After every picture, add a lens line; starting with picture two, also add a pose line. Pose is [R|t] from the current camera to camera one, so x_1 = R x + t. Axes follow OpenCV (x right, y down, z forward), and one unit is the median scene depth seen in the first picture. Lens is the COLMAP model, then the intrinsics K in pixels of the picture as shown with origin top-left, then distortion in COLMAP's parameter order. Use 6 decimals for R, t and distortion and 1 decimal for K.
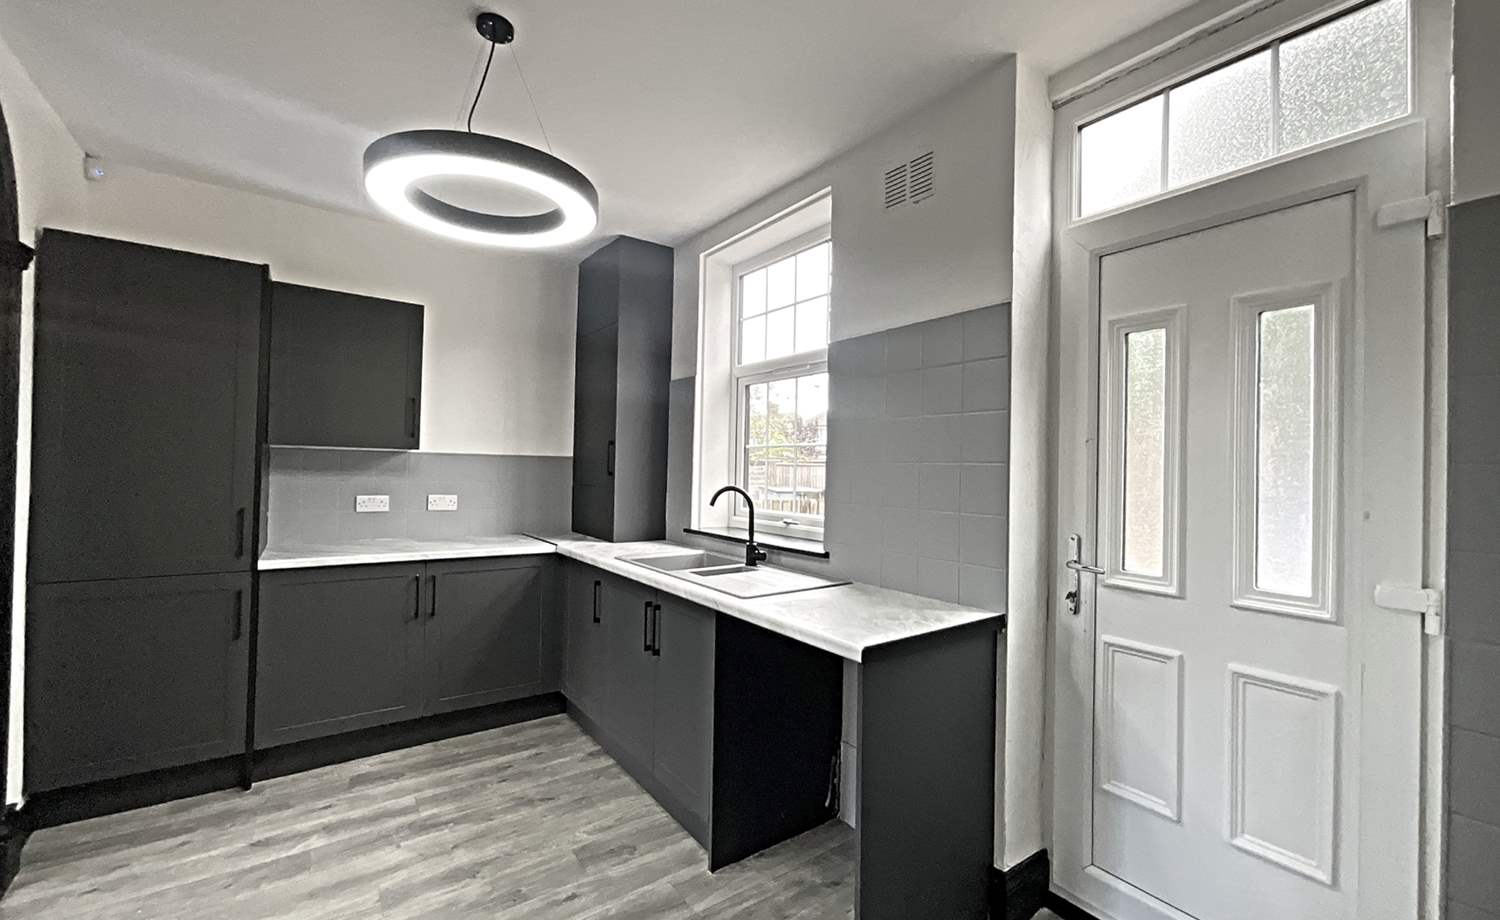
lens RADIAL K [[608.0, 0, 745.9], [0, 608.0, 461.1], [0, 0, 1]] dist [0.001455, 0.000287]
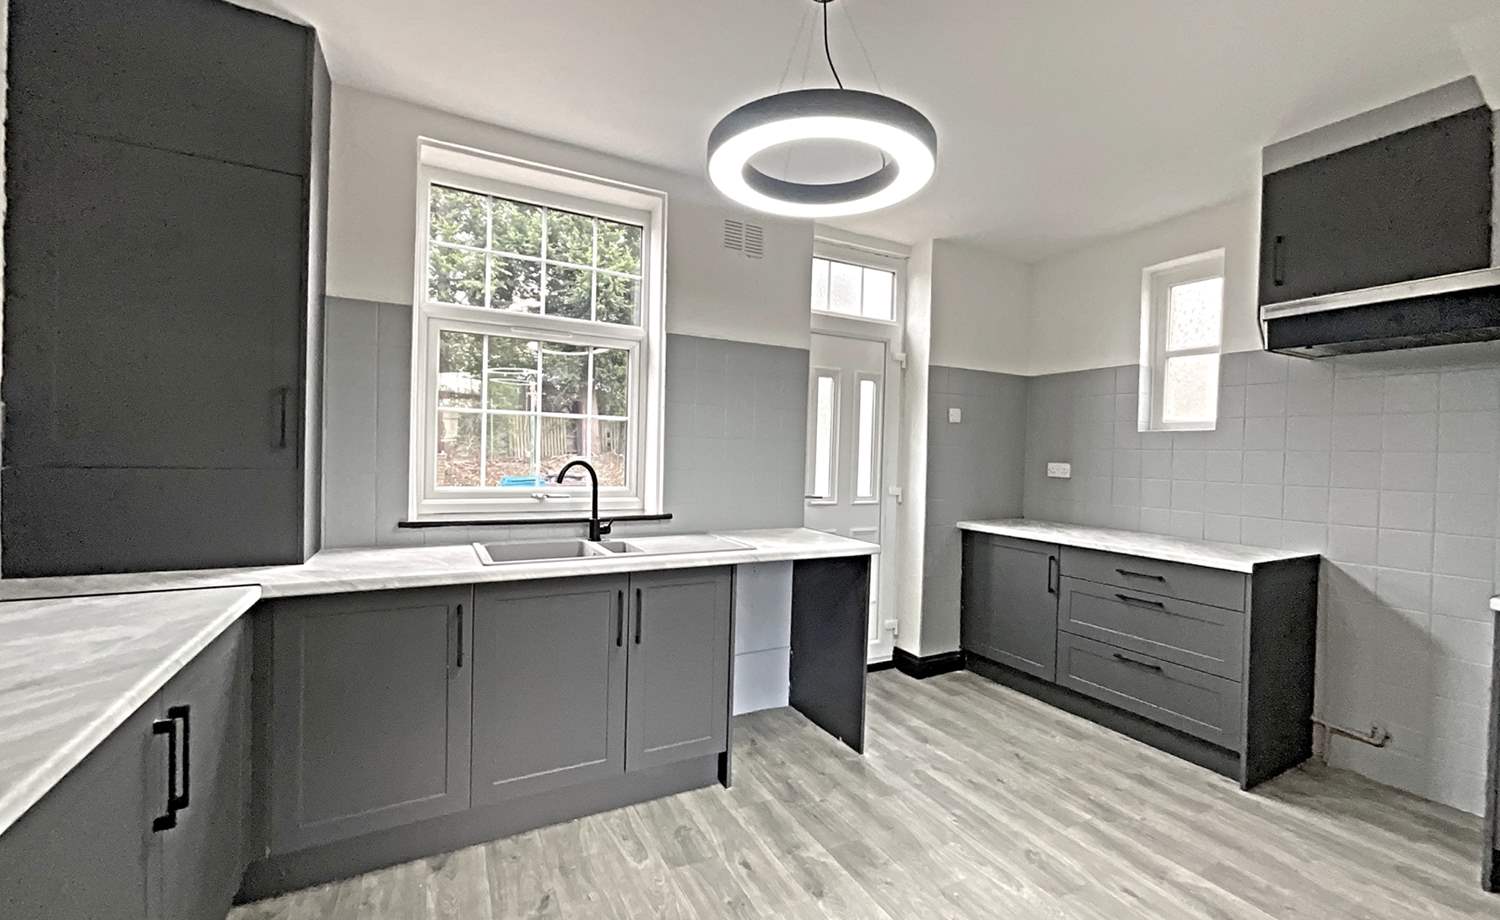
lens RADIAL K [[608.0, 0, 745.9], [0, 608.0, 461.1], [0, 0, 1]] dist [0.001455, 0.000287]
pose [[0.138877, -0.031390, 0.989812, -0.989335], [-0.037755, 0.998603, 0.036966, -0.000321], [-0.989590, -0.042504, 0.137497, 0.687357]]
